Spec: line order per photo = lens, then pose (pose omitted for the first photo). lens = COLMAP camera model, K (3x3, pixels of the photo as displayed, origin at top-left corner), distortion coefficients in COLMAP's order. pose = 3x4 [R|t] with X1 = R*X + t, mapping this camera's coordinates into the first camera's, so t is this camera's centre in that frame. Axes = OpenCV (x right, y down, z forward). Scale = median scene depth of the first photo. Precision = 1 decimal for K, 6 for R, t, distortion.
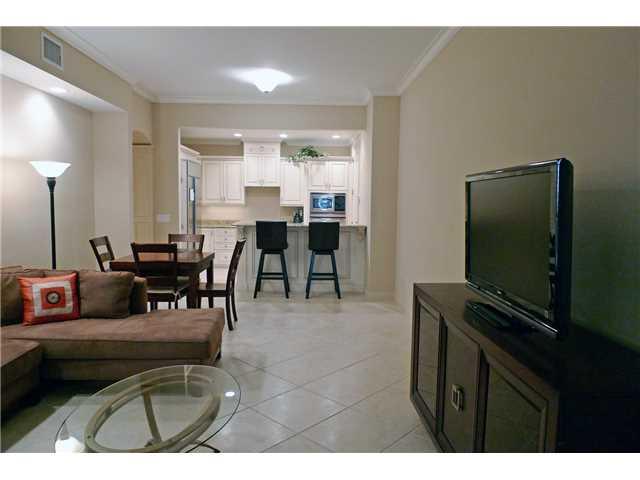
lens RADIAL K [[442.9, 0, 318.4], [0, 442.9, 240.3], [0, 0, 1]] dist [-0.021803, -0.003395]
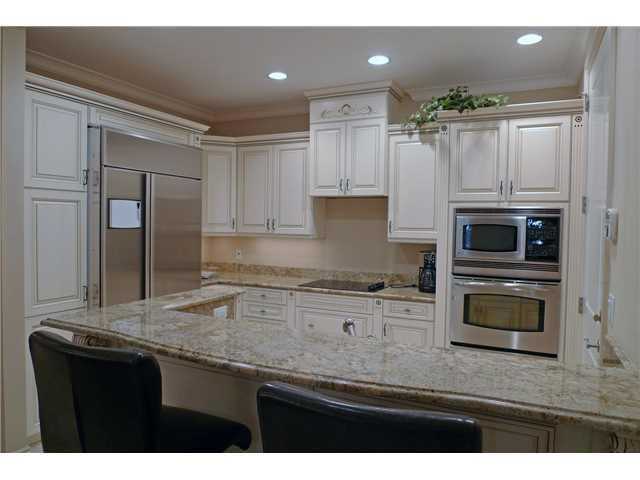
lens RADIAL K [[442.9, 0, 318.3], [0, 442.9, 234.7], [0, 0, 1]] dist [-0.021803, -0.003395]
pose [[0.884497, 0.015077, -0.466301, 0.052891], [-0.047906, 0.997130, -0.058628, -0.057309], [0.464079, 0.074195, 0.882681, 0.611785]]
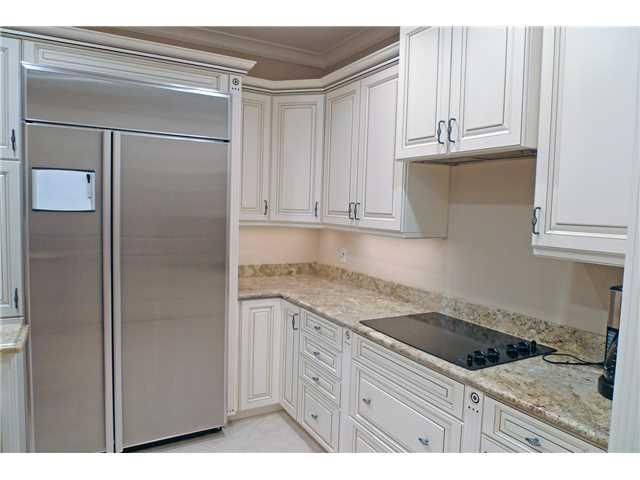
lens RADIAL K [[442.9, 0, 321.5], [0, 442.9, 233.8], [0, 0, 1]] dist [-0.021803, -0.003395]
pose [[0.459416, 0.057974, -0.886327, 0.034461], [-0.105994, 0.994316, 0.010098, -0.080168], [0.881875, 0.089306, 0.462949, 0.859211]]
